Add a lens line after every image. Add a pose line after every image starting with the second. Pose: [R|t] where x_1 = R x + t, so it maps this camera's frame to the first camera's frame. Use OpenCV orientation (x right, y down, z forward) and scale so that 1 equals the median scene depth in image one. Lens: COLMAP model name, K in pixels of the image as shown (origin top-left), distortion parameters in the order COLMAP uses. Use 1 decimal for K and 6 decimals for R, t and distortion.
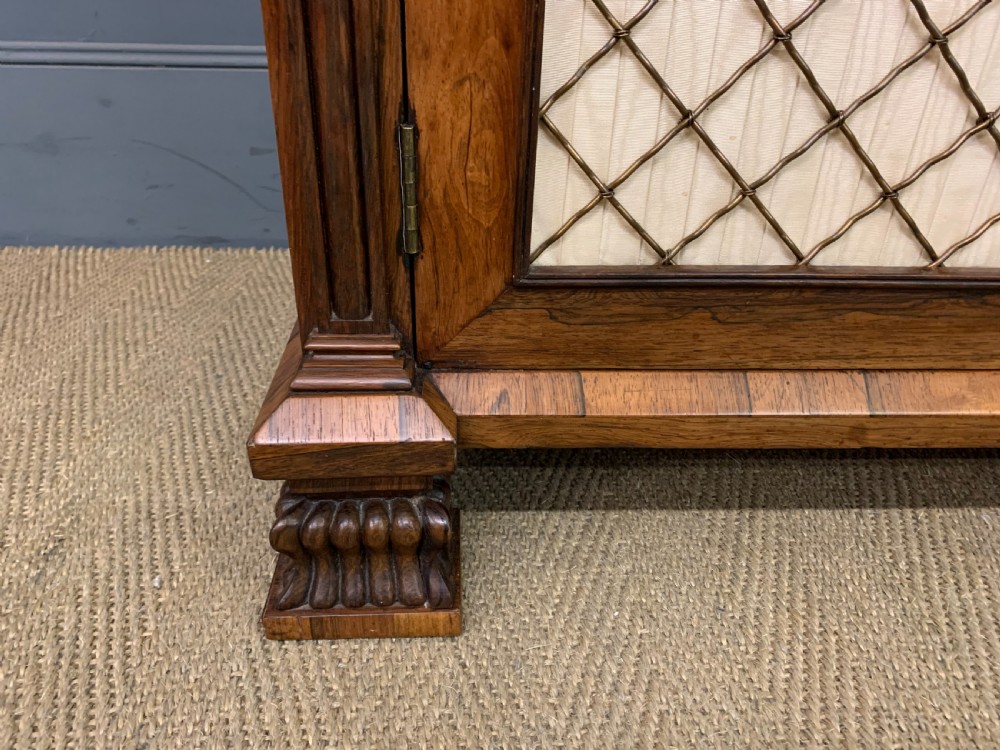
lens RADIAL K [[771.7, 0, 478.0], [0, 771.7, 363.1], [0, 0, 1]] dist [0.046995, -0.042412]
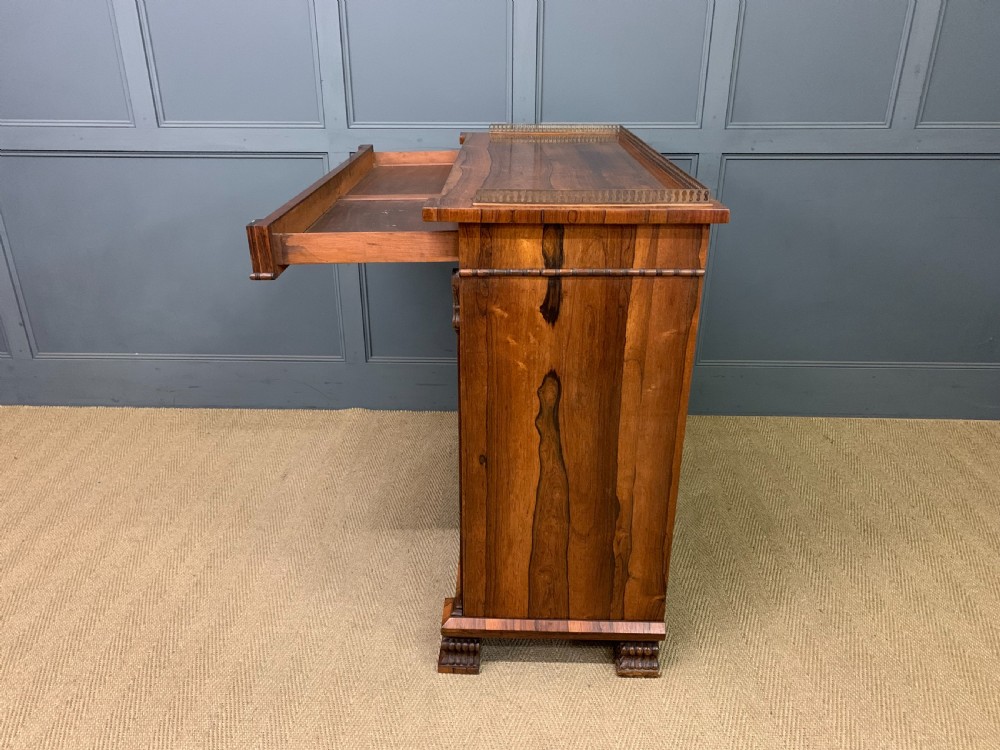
lens RADIAL K [[771.7, 0, 483.1], [0, 771.7, 381.8], [0, 0, 1]] dist [0.046995, -0.042412]
pose [[0.997626, 0.011751, -0.067852, 1.331177], [-0.019357, 0.993457, -0.112556, 0.199953], [0.066086, 0.113602, 0.991326, -4.872900]]
